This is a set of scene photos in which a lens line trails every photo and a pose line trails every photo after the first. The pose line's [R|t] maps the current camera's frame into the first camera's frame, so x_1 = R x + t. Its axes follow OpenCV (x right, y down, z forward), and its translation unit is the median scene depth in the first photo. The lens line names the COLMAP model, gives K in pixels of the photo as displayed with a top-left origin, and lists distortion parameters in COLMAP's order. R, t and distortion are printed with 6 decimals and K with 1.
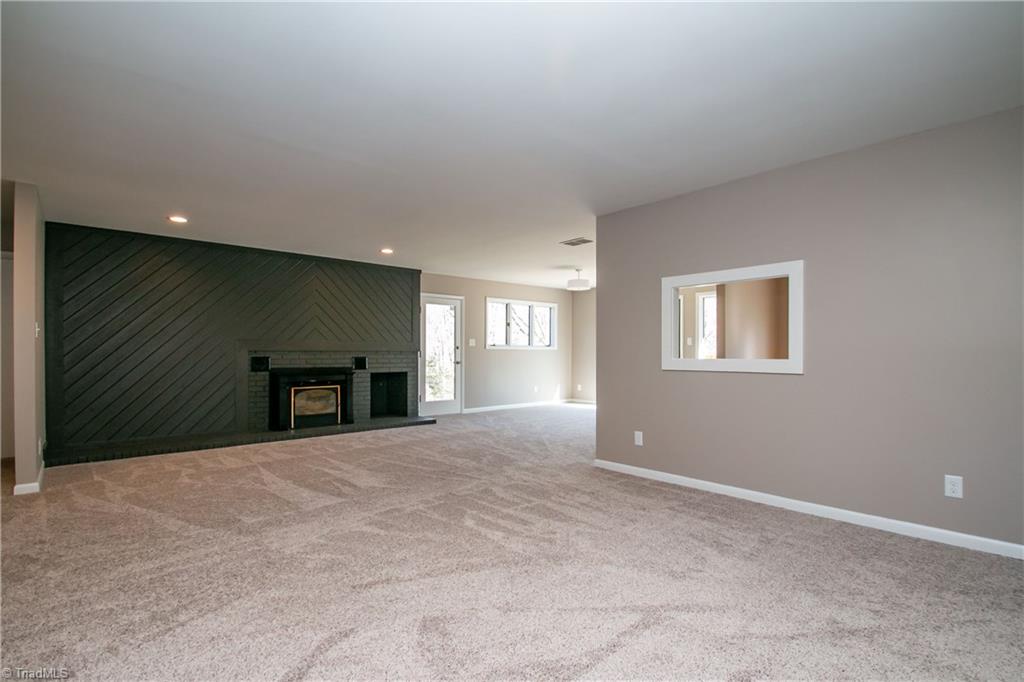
lens RADIAL K [[481.9, 0, 508.1], [0, 481.9, 344.1], [0, 0, 1]] dist [-0.000928, -0.000346]
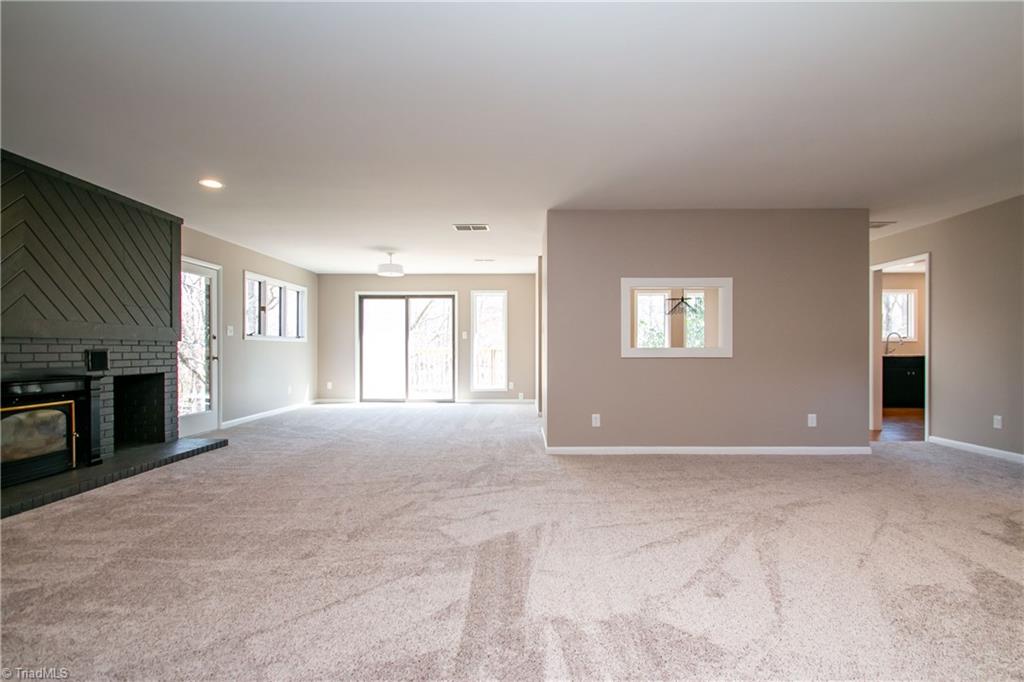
lens RADIAL K [[481.9, 0, 517.0], [0, 481.9, 345.7], [0, 0, 1]] dist [-0.000928, -0.000346]
pose [[0.676531, 0.004412, 0.736401, -0.365459], [-0.012870, 0.999900, 0.005833, 0.011105], [-0.736301, -0.013424, 0.676521, 0.213193]]
